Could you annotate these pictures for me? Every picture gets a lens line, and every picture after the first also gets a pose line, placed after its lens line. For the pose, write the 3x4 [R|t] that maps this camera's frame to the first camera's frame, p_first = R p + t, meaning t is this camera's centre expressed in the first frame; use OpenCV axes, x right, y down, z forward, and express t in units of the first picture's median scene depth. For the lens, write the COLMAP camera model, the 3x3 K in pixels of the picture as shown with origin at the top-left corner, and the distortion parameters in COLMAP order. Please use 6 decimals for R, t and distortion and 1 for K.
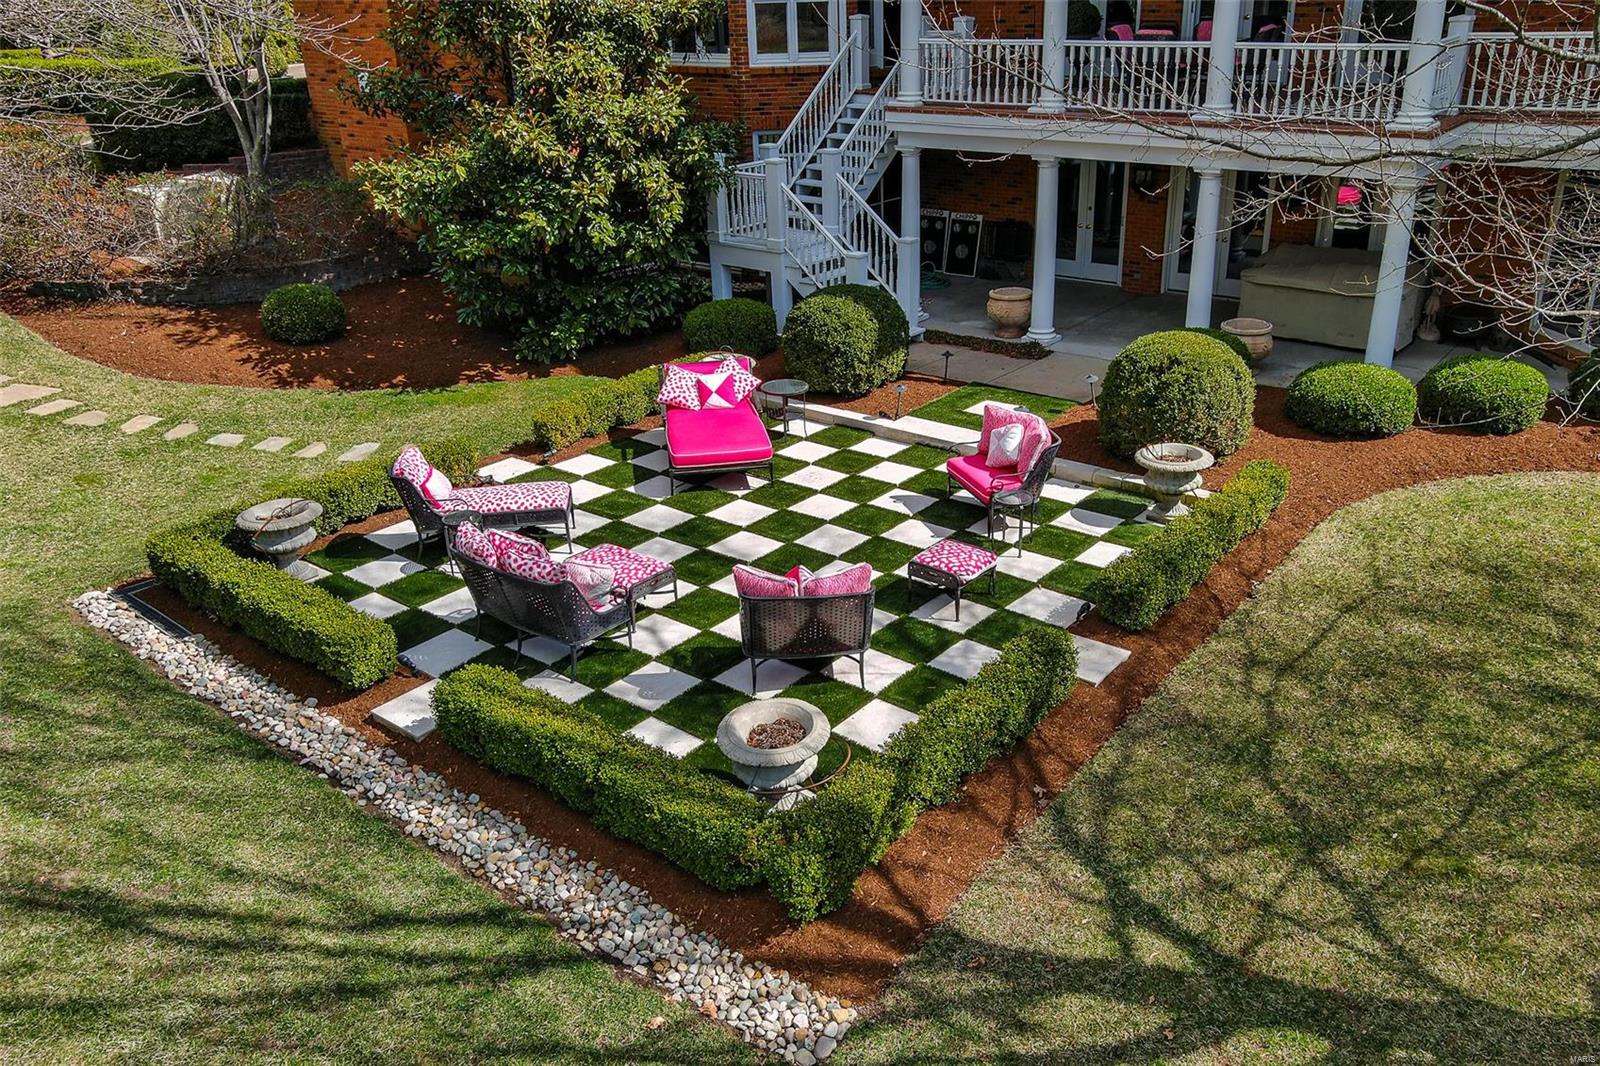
lens RADIAL K [[1265.2, 0, 805.4], [0, 1265.2, 559.0], [0, 0, 1]] dist [0.028343, 0.000046]
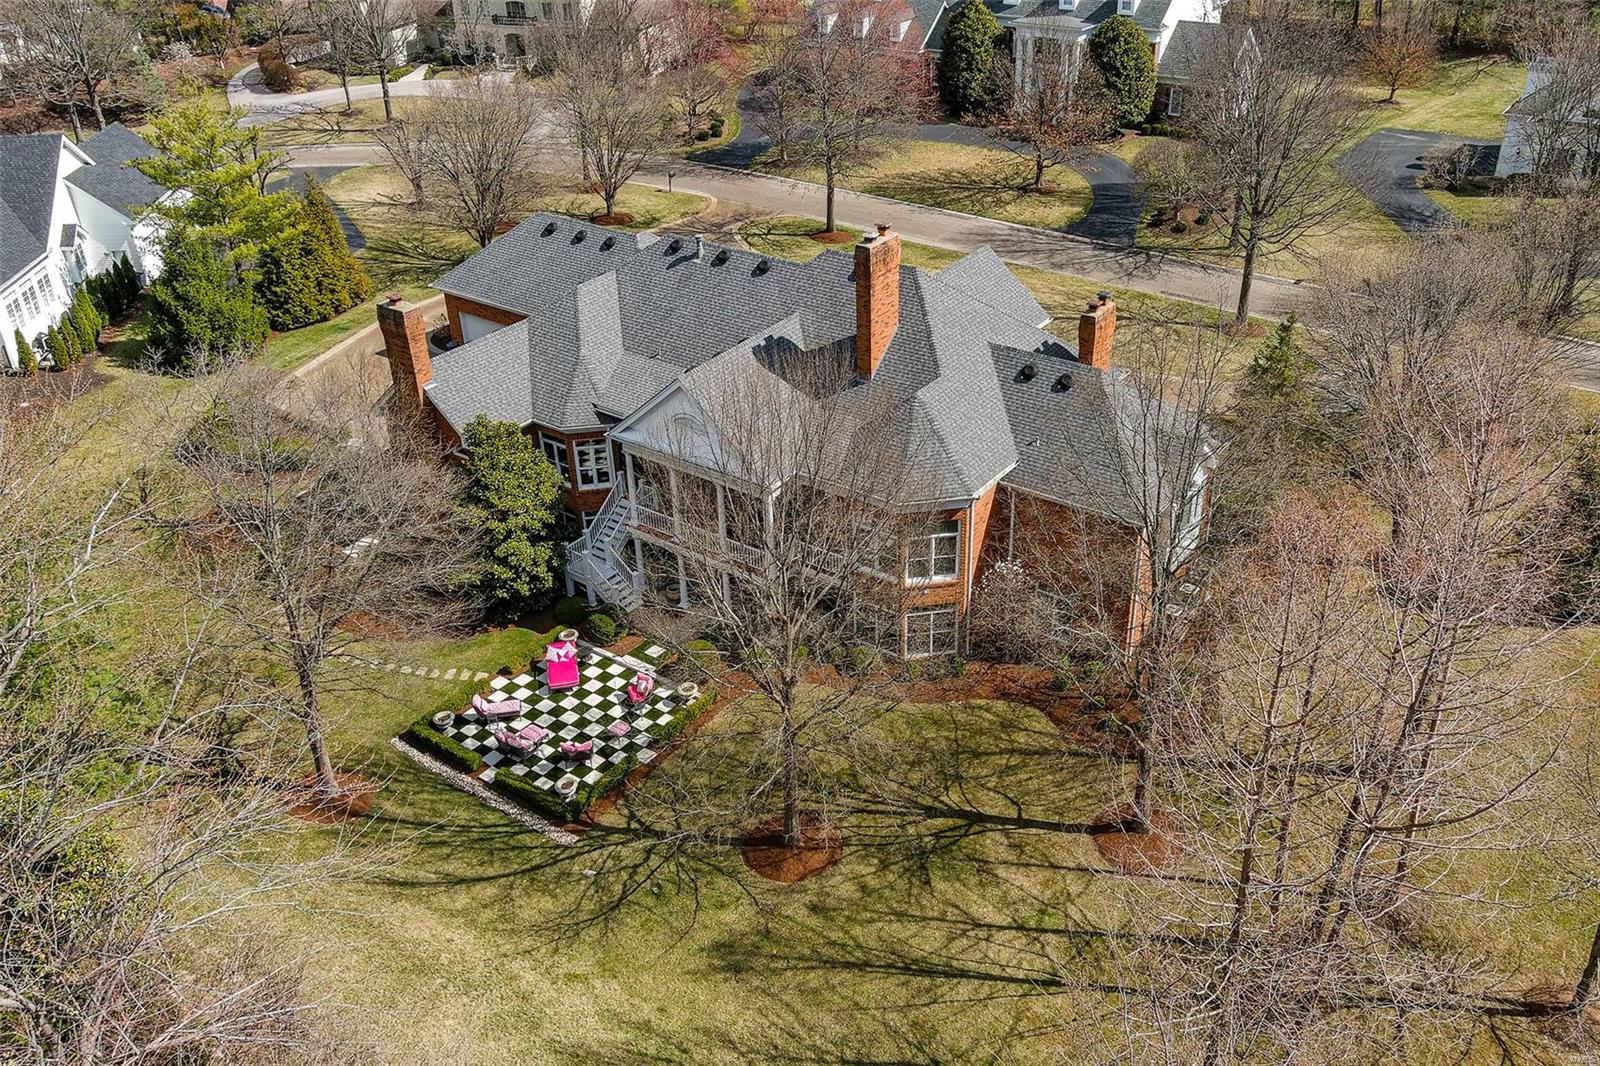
lens RADIAL K [[1337.5, 0, 832.3], [0, 1337.5, 529.5], [0, 0, 1]] dist [-0.007821, -0.002921]
pose [[0.997963, -0.028330, 0.057161, 0.458912], [0.021881, 0.993639, 0.110464, -0.871268], [-0.059927, -0.108988, 0.992235, -2.557146]]
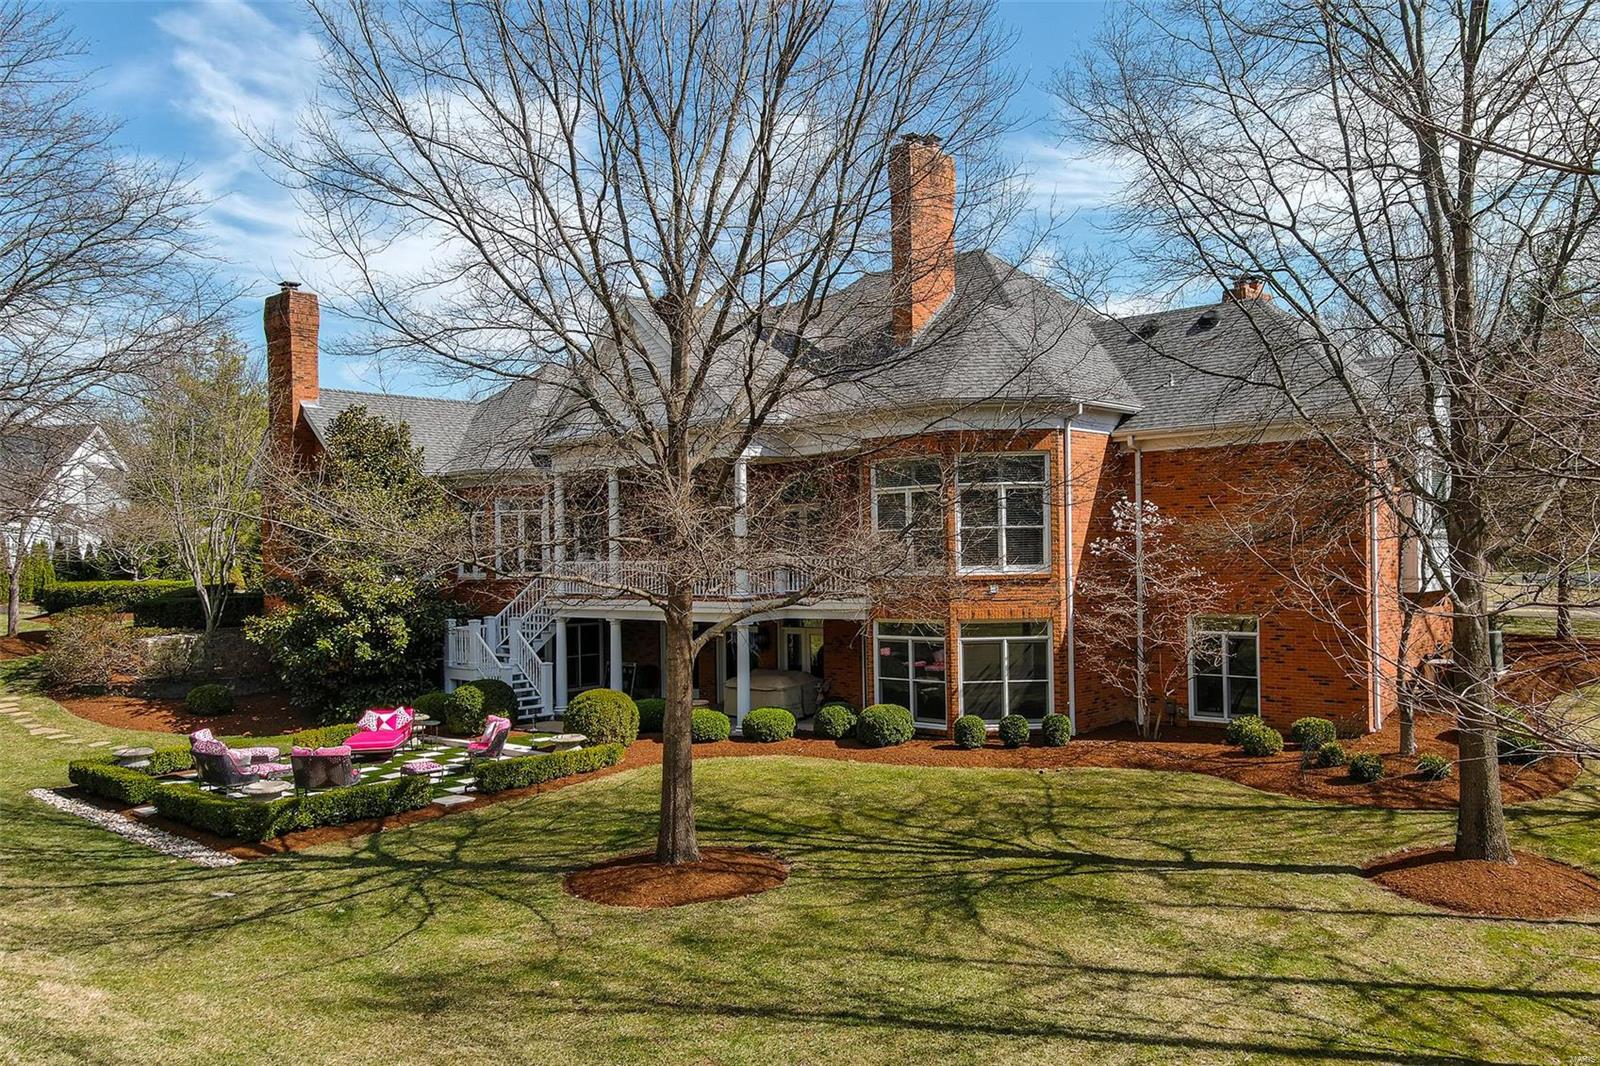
lens RADIAL K [[1265.2, 0, 805.4], [0, 1265.2, 559.0], [0, 0, 1]] dist [0.028343, 0.000046]
pose [[0.997455, 0.000330, -0.071298, 0.755384], [-0.029645, 0.911372, -0.410514, 0.446786], [0.064844, 0.411583, 0.909062, -0.882175]]
